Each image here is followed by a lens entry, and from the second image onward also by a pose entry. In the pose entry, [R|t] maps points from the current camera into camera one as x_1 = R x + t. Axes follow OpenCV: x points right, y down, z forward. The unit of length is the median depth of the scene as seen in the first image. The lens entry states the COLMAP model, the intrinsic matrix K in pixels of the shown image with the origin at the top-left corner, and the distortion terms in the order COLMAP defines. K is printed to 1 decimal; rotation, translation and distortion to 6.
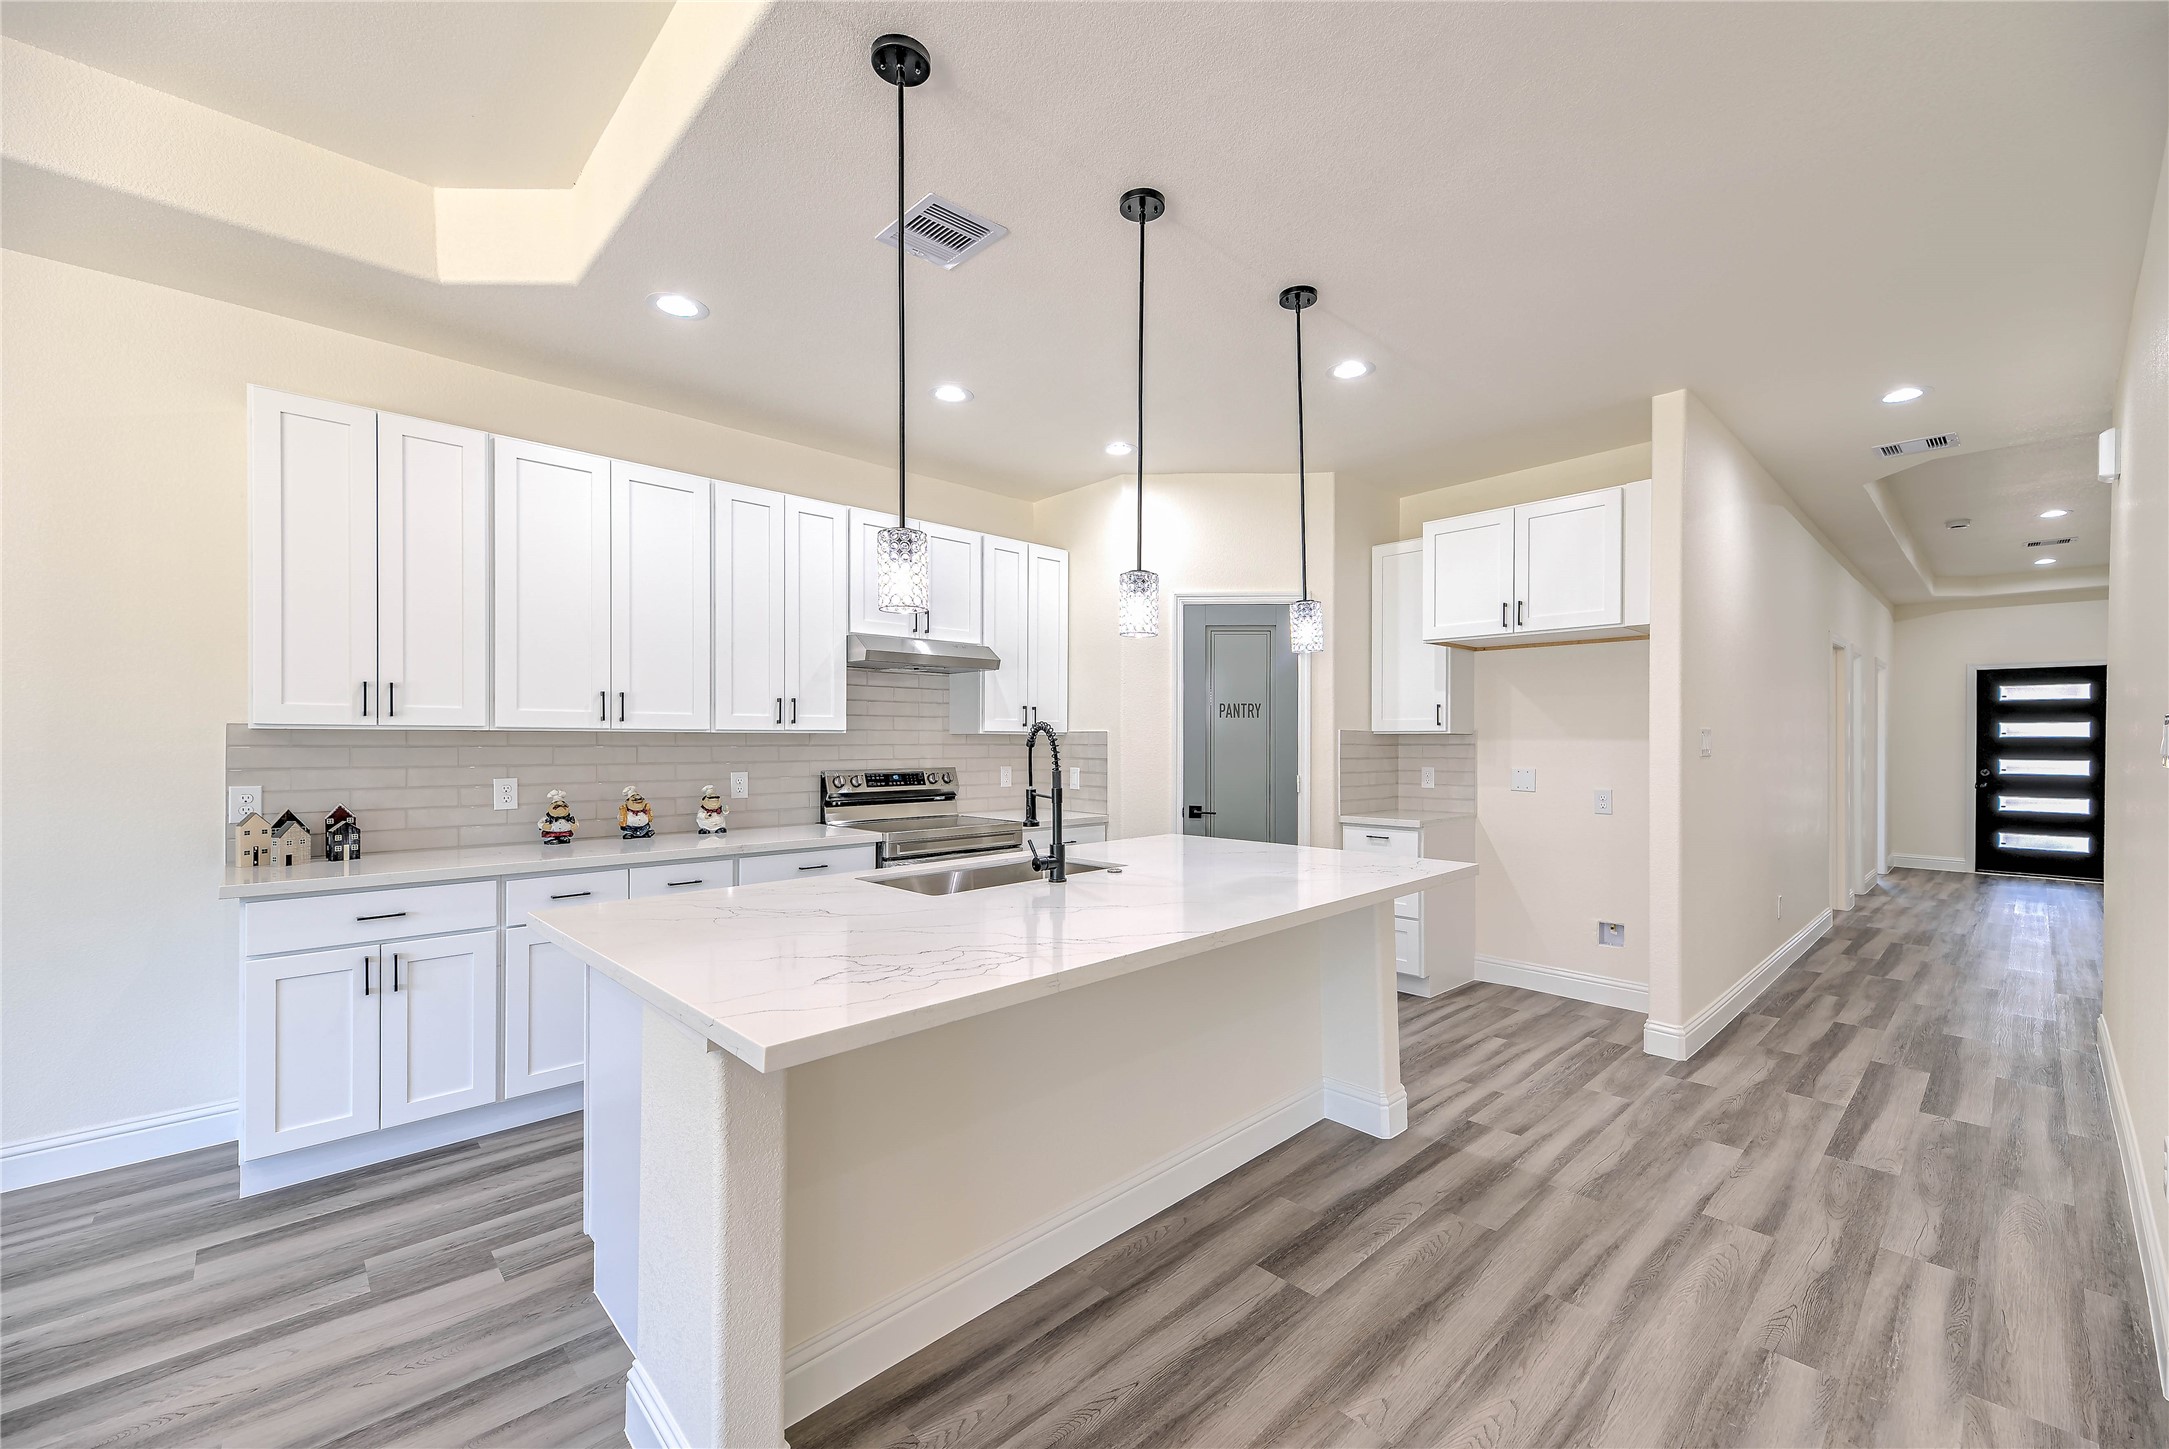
lens RADIAL K [[883.0, 0, 1087.9], [0, 883.0, 730.0], [0, 0, 1]] dist [0.013945, -0.003602]
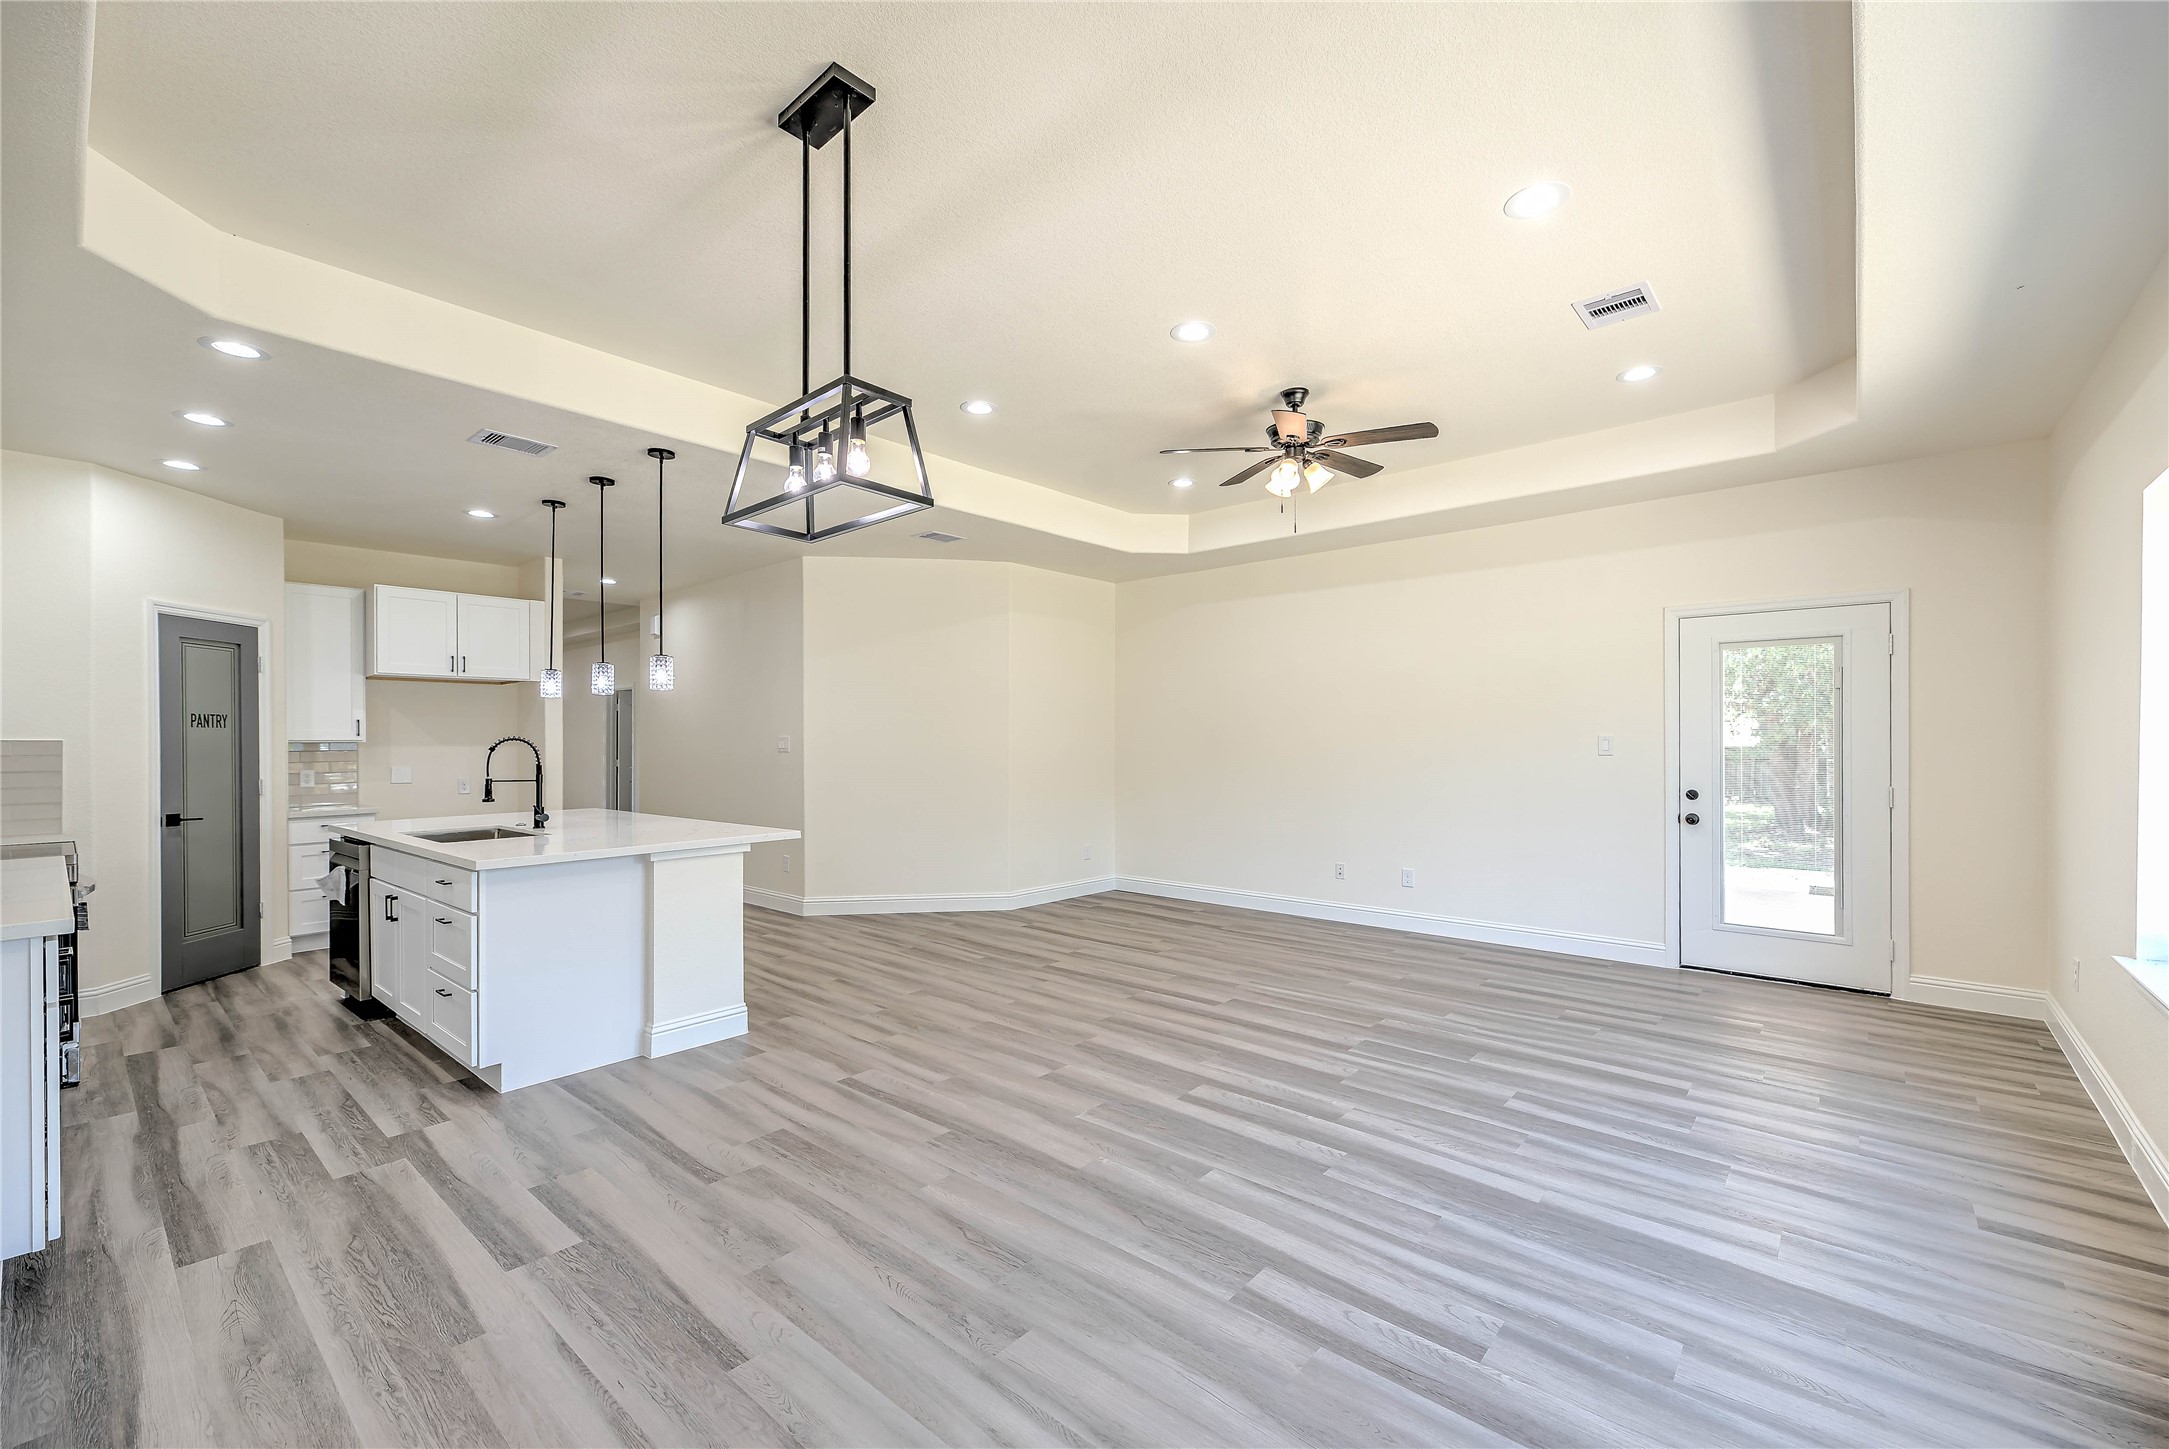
lens RADIAL K [[883.0, 0, 1103.7], [0, 883.0, 746.2], [0, 0, 1]] dist [0.013945, -0.003602]
pose [[-0.097453, -0.007384, 0.995213, -1.301942], [-0.003596, 0.999969, 0.007067, -0.004149], [-0.995234, -0.002891, -0.097476, 0.048067]]
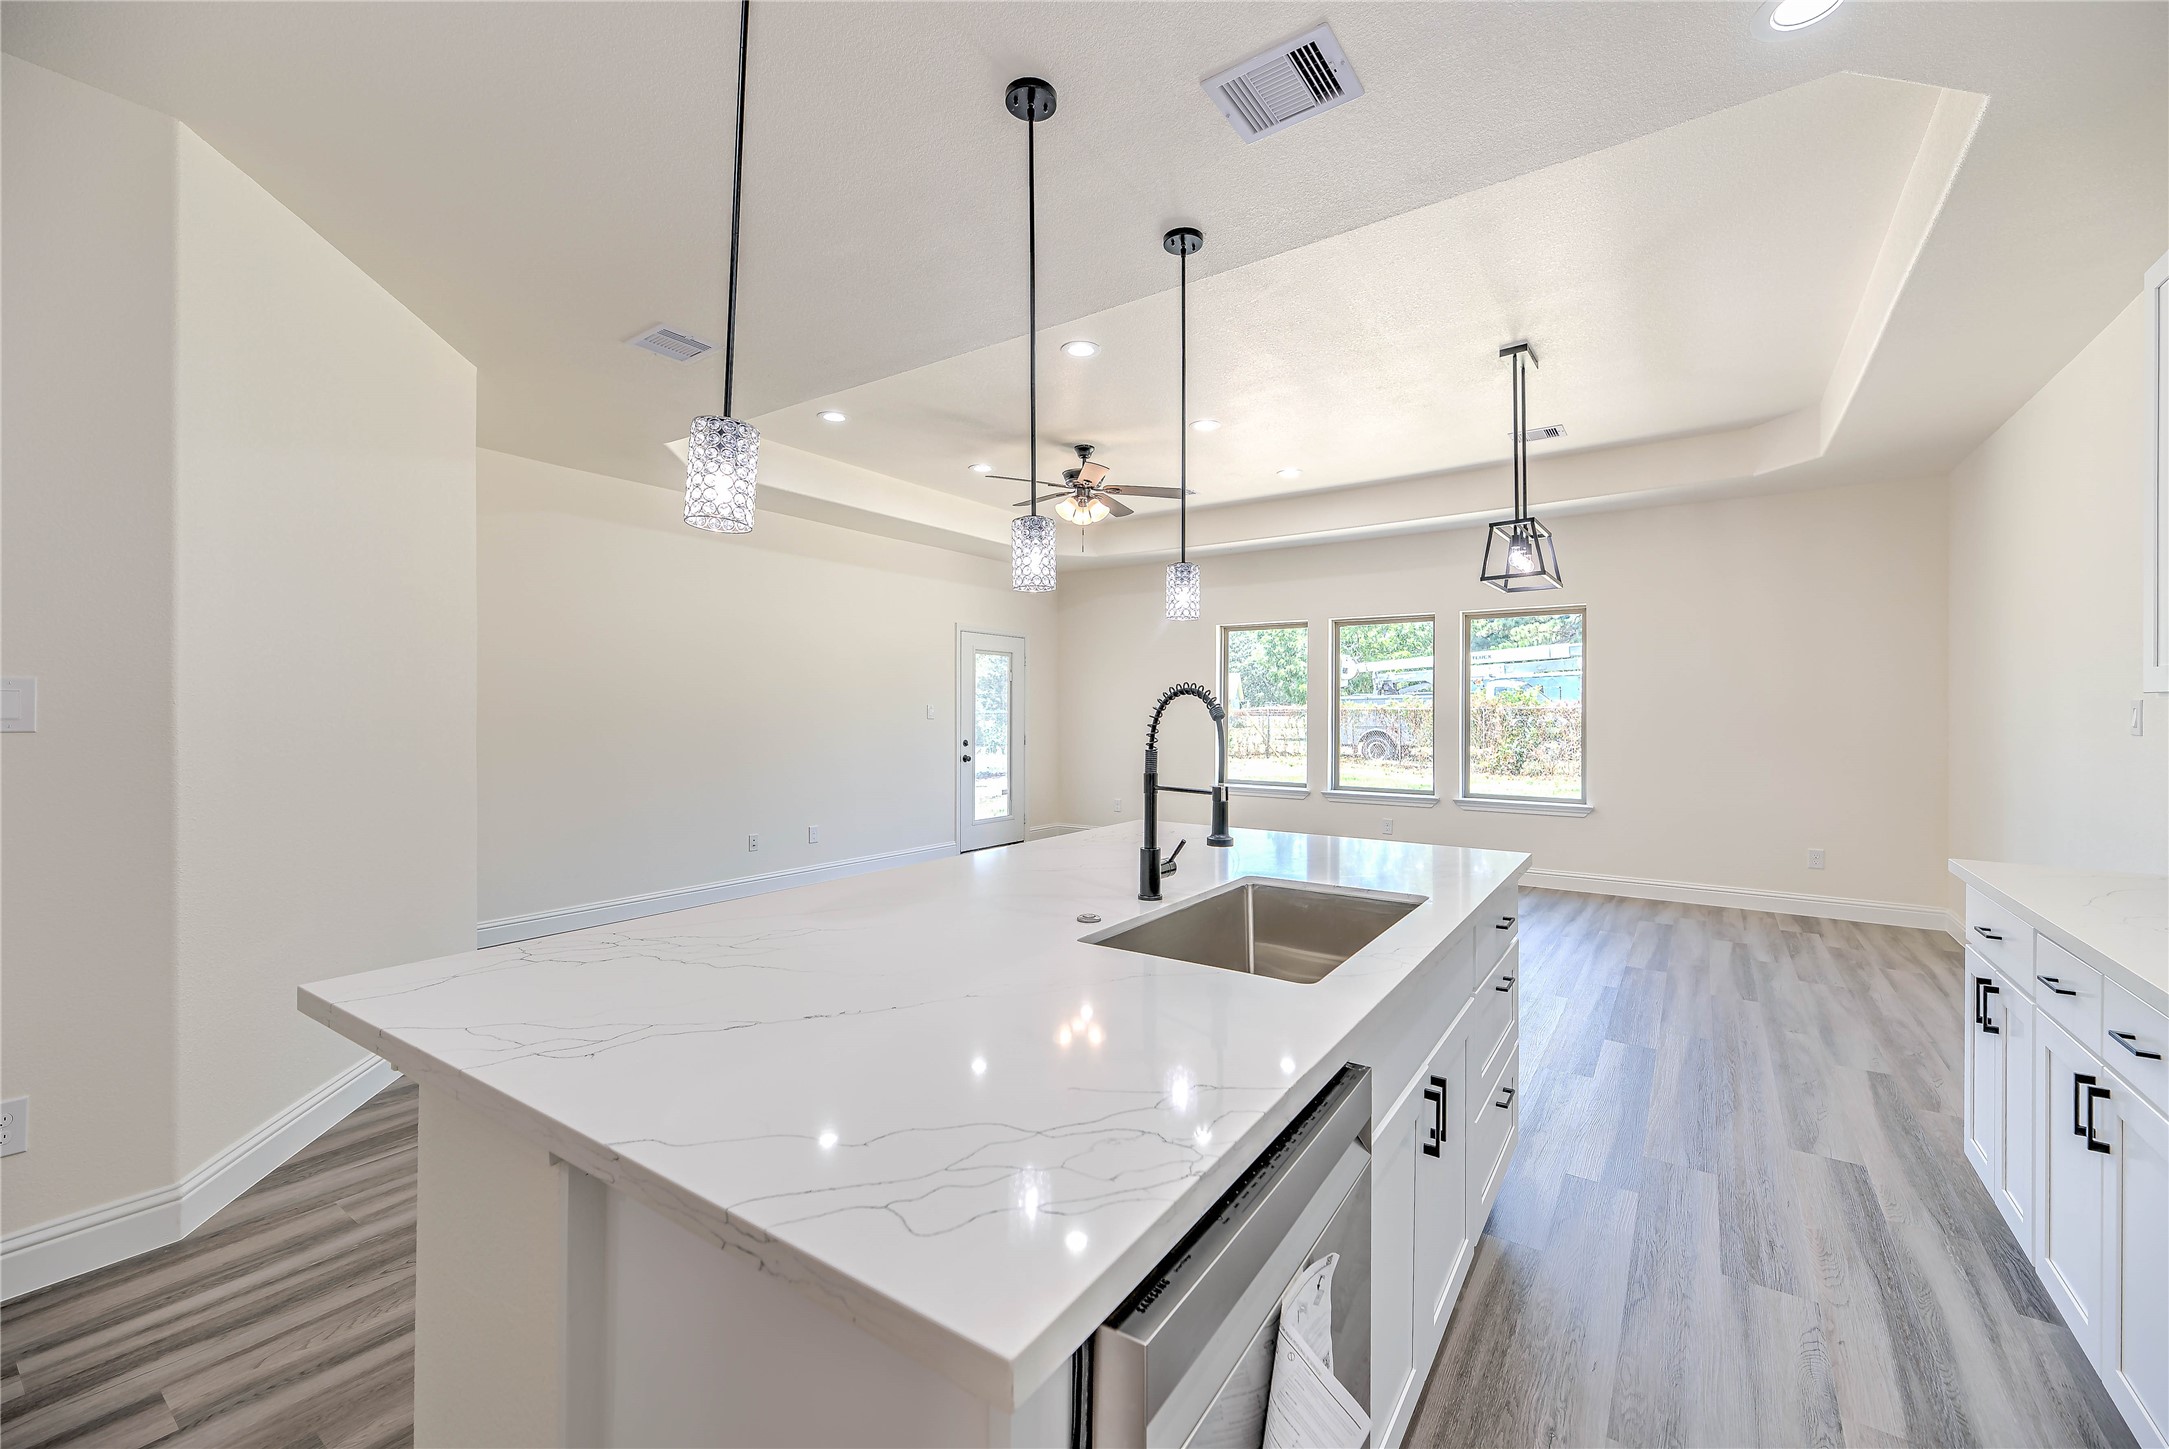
lens RADIAL K [[883.0, 0, 1083.2], [0, 883.0, 717.1], [0, 0, 1]] dist [0.013945, -0.003602]
pose [[-0.981025, -0.003643, -0.193848, 0.114644], [-0.003513, 0.999993, -0.001015, 0.014343], [0.193850, -0.000315, -0.981031, 1.195200]]
